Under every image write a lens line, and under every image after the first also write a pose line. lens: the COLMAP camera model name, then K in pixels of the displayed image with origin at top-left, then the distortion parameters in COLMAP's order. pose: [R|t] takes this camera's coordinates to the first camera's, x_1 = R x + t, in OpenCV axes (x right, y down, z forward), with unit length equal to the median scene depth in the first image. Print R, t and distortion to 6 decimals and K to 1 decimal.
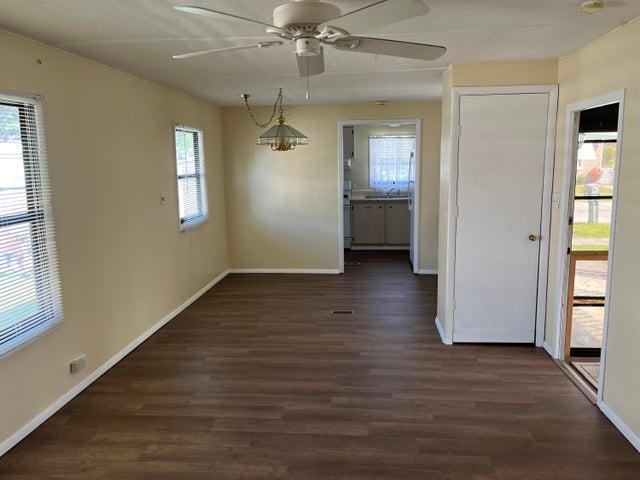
lens RADIAL K [[490.8, 0, 320.9], [0, 490.8, 238.6], [0, 0, 1]] dist [0.062701, -0.007421]
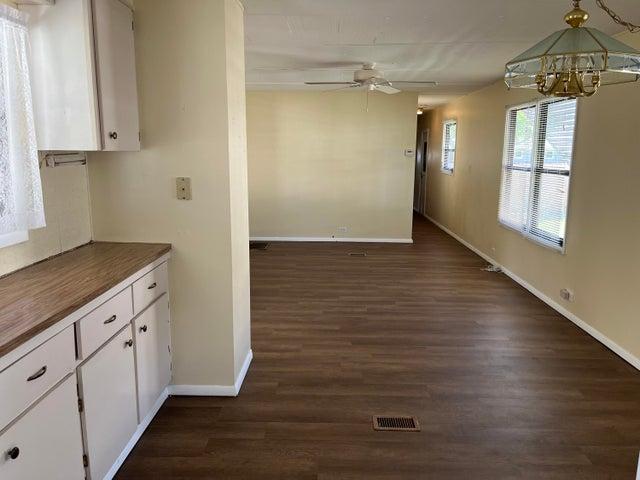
lens RADIAL K [[490.8, 0, 320.9], [0, 490.8, 238.6], [0, 0, 1]] dist [0.062701, -0.007421]
pose [[-0.997143, 0.021050, -0.072545, 0.245274], [-0.003698, 0.945630, 0.325224, -0.312480], [0.075446, 0.324563, -0.942850, 2.226026]]
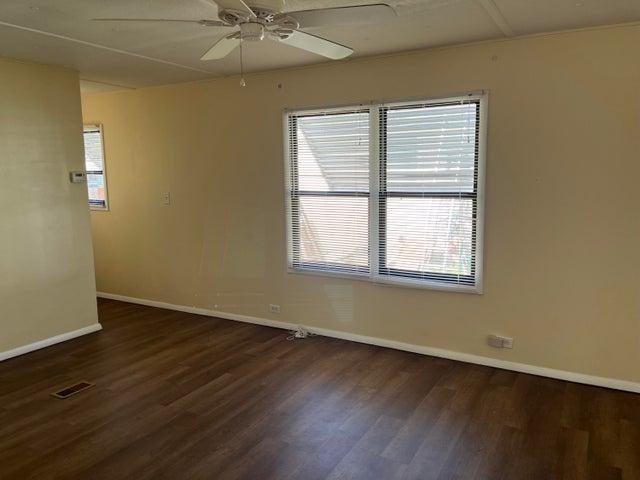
lens RADIAL K [[490.8, 0, 320.9], [0, 490.8, 238.6], [0, 0, 1]] dist [0.062701, -0.007421]
pose [[-0.414645, 0.141432, -0.898925, 0.598259], [-0.120663, 0.970580, 0.208364, -0.134958], [0.901948, 0.194864, -0.385381, 1.064183]]
